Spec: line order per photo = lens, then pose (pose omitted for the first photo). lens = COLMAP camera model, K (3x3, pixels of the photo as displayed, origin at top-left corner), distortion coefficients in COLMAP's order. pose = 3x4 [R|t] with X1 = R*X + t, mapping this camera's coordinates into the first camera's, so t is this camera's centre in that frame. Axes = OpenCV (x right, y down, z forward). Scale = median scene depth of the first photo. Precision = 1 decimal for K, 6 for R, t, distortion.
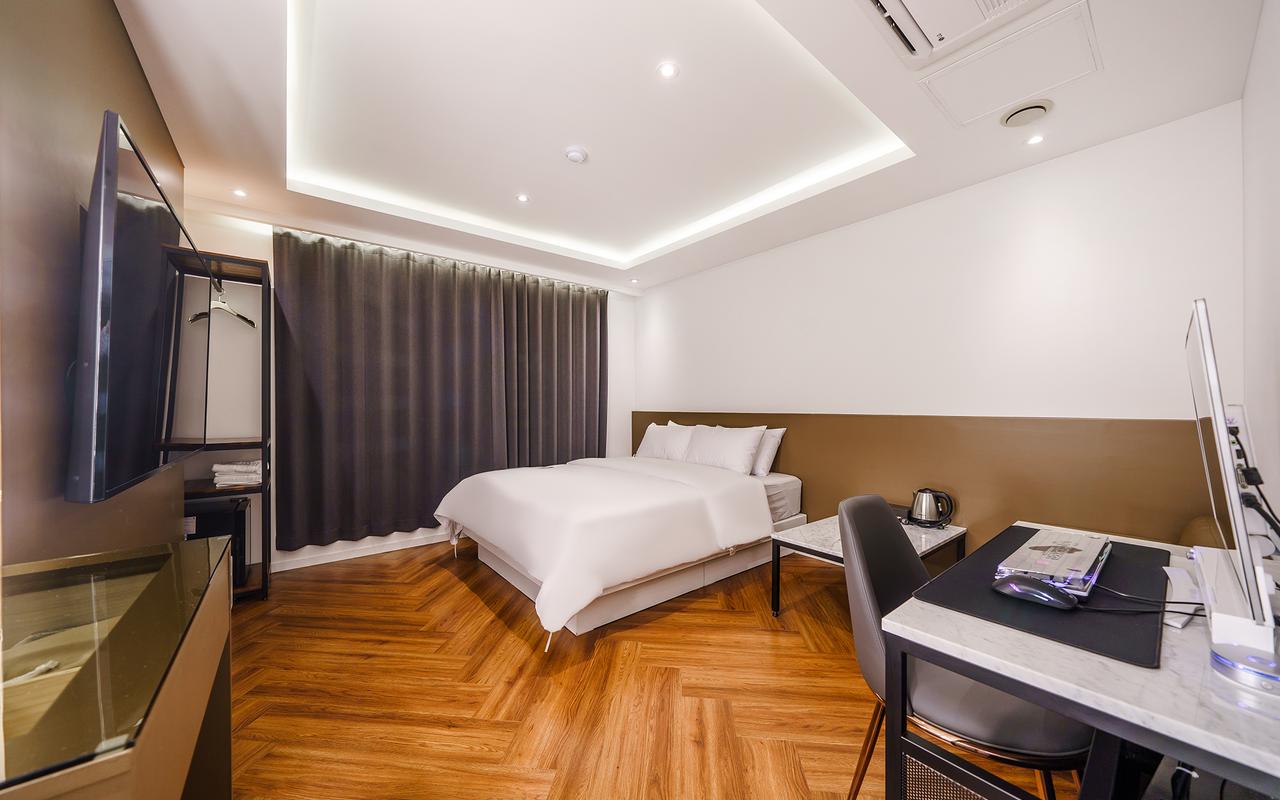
lens RADIAL K [[439.9, 0, 640.4], [0, 439.9, 406.3], [0, 0, 1]] dist [0.001844, 0.000117]
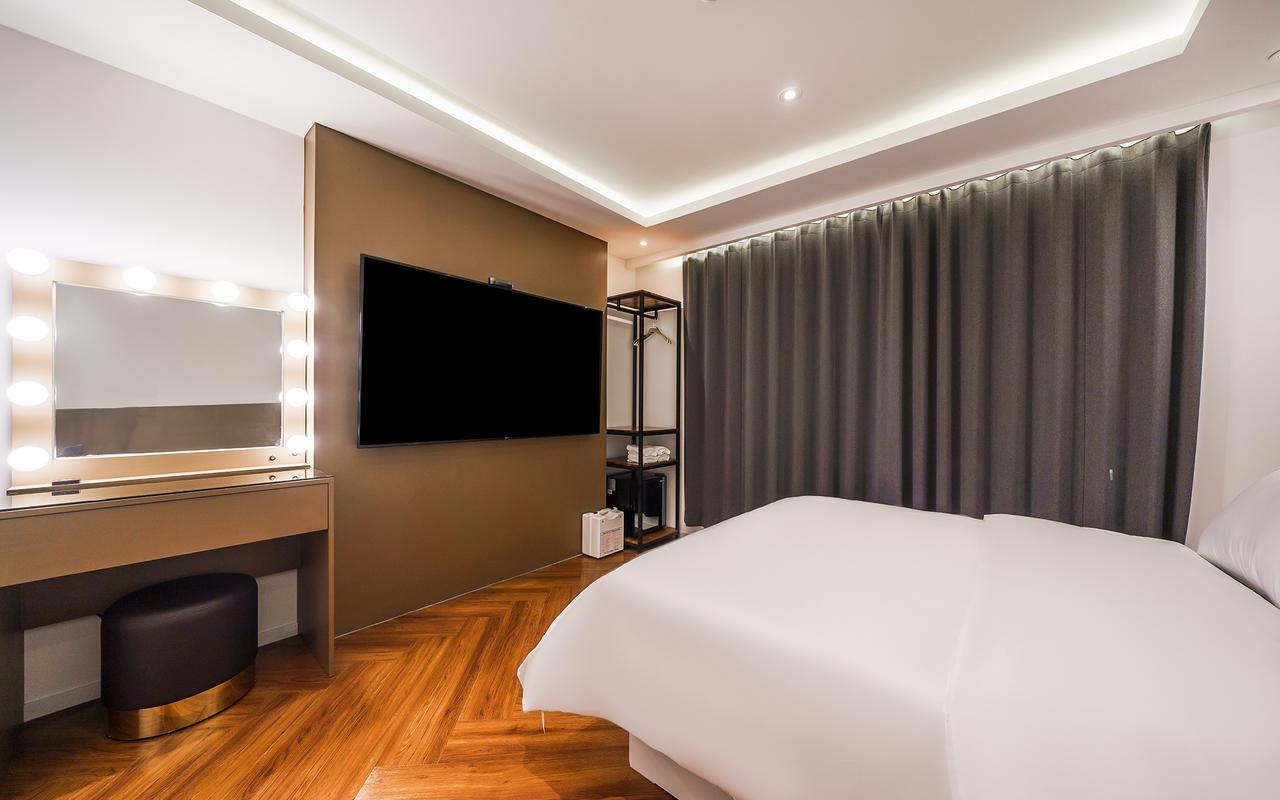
lens RADIAL K [[441.7, 0, 642.9], [0, 441.7, 405.3], [0, 0, 1]] dist [-0.001740, -0.000134]
pose [[0.188778, 0.009636, -0.981972, 0.379871], [-0.006967, 0.999940, 0.008473, -0.006360], [0.981995, 0.005242, 0.188834, 0.703551]]
